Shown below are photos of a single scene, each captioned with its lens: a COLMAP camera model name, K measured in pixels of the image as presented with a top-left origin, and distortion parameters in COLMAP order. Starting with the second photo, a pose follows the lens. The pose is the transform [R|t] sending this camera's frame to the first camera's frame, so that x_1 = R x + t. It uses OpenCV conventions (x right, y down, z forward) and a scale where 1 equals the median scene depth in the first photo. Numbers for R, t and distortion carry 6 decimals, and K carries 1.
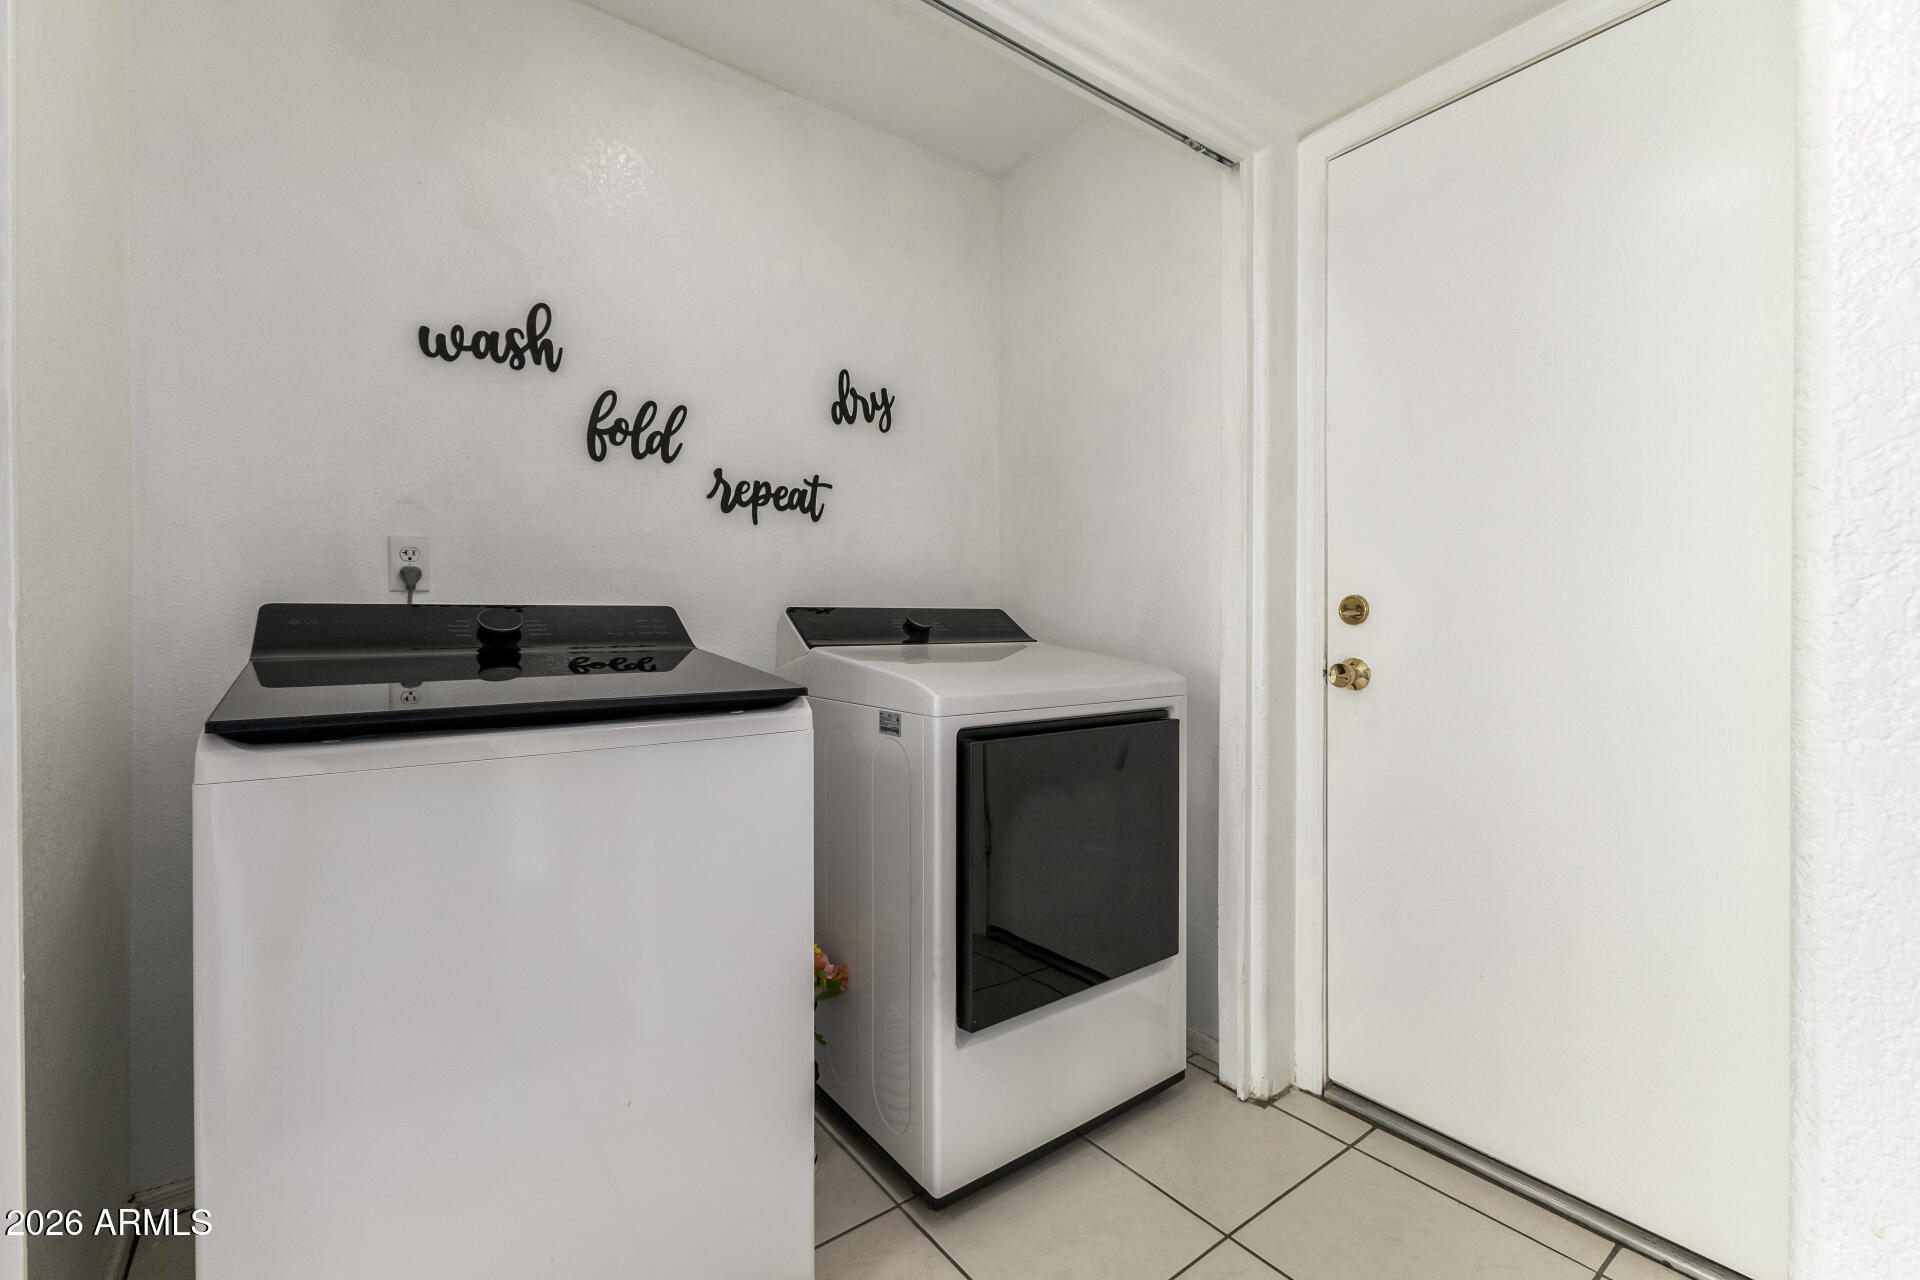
lens RADIAL K [[827.6, 0, 962.2], [0, 827.6, 630.3], [0, 0, 1]] dist [0.005154, -0.001183]
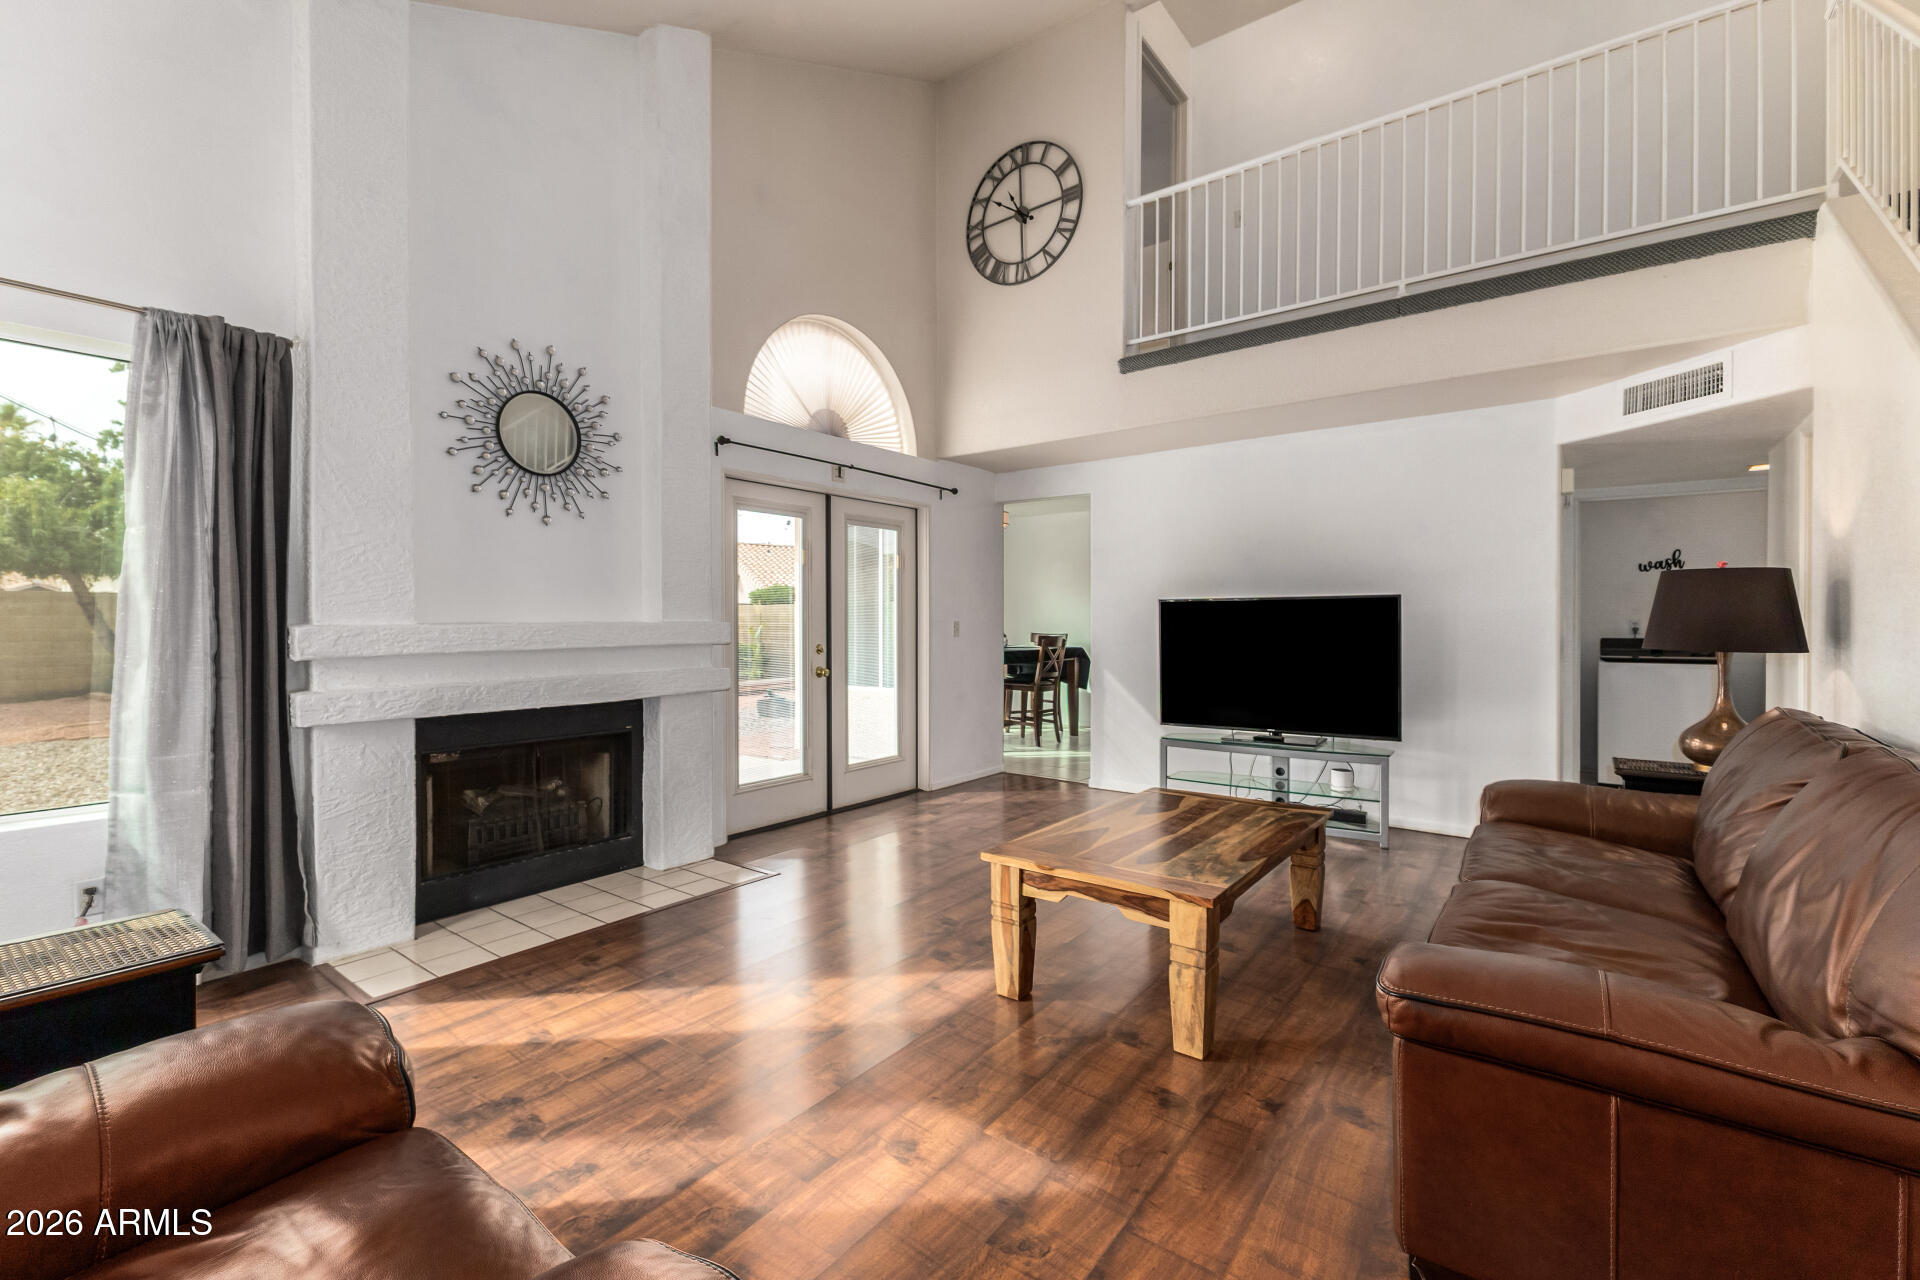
lens RADIAL K [[827.6, 0, 959.4], [0, 827.6, 634.1], [0, 0, 1]] dist [0.005154, -0.001183]
pose [[0.269580, 0.007619, -0.962948, 2.124767], [-0.009829, 0.999938, 0.005160, -0.036404], [0.962928, 0.008074, 0.269638, -2.953932]]
